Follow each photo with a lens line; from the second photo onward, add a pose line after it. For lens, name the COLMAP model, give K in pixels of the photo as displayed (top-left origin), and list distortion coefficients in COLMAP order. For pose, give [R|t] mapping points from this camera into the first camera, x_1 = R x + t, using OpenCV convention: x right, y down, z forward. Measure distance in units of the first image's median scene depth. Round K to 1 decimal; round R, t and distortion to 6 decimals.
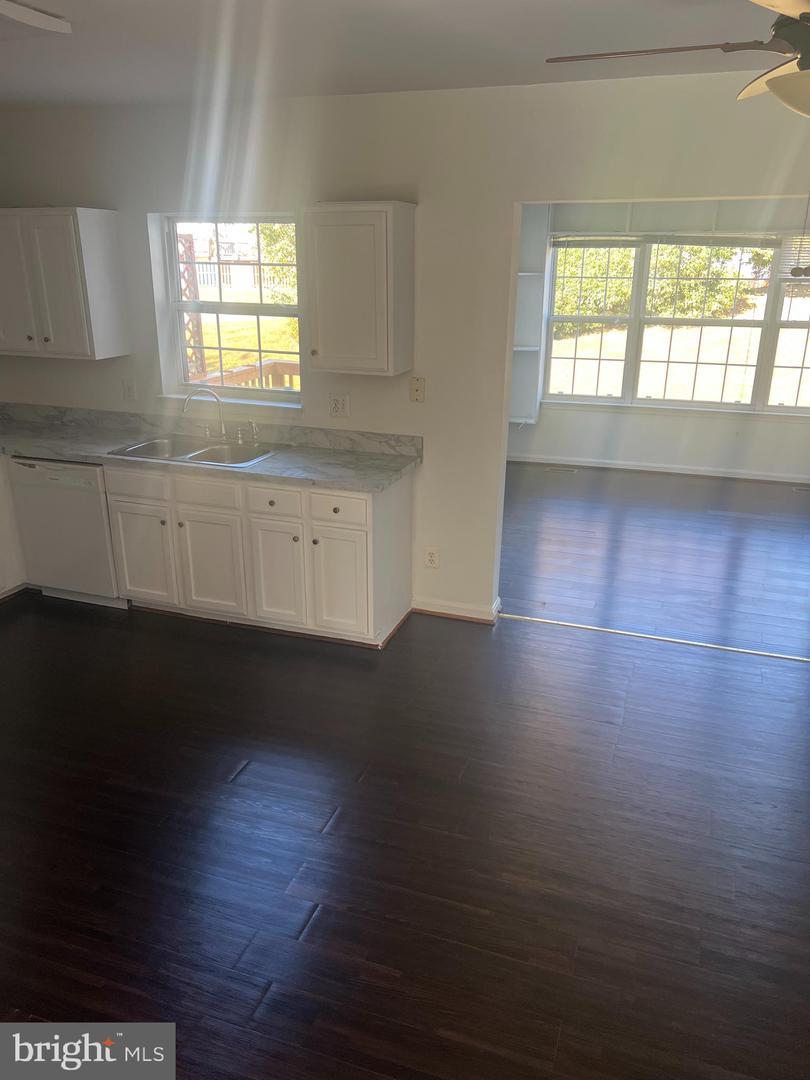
lens RADIAL K [[806.9, 0, 404.4], [0, 806.9, 544.3], [0, 0, 1]] dist [0.070476, -0.076299]
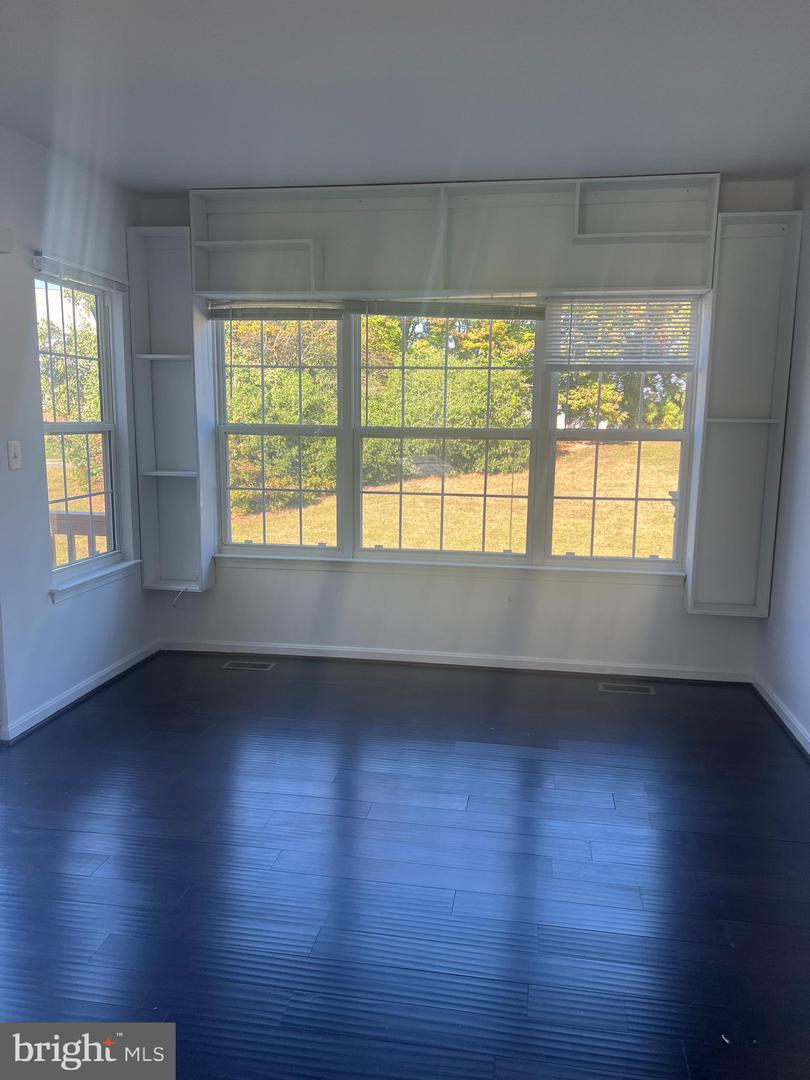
lens RADIAL K [[806.9, 0, 394.8], [0, 806.9, 559.0], [0, 0, 1]] dist [0.070476, -0.076299]
pose [[0.985358, -0.023928, 0.168810, 0.200134], [0.051270, 0.985861, -0.159527, -0.067399], [-0.162606, 0.165846, 0.972653, 0.370422]]
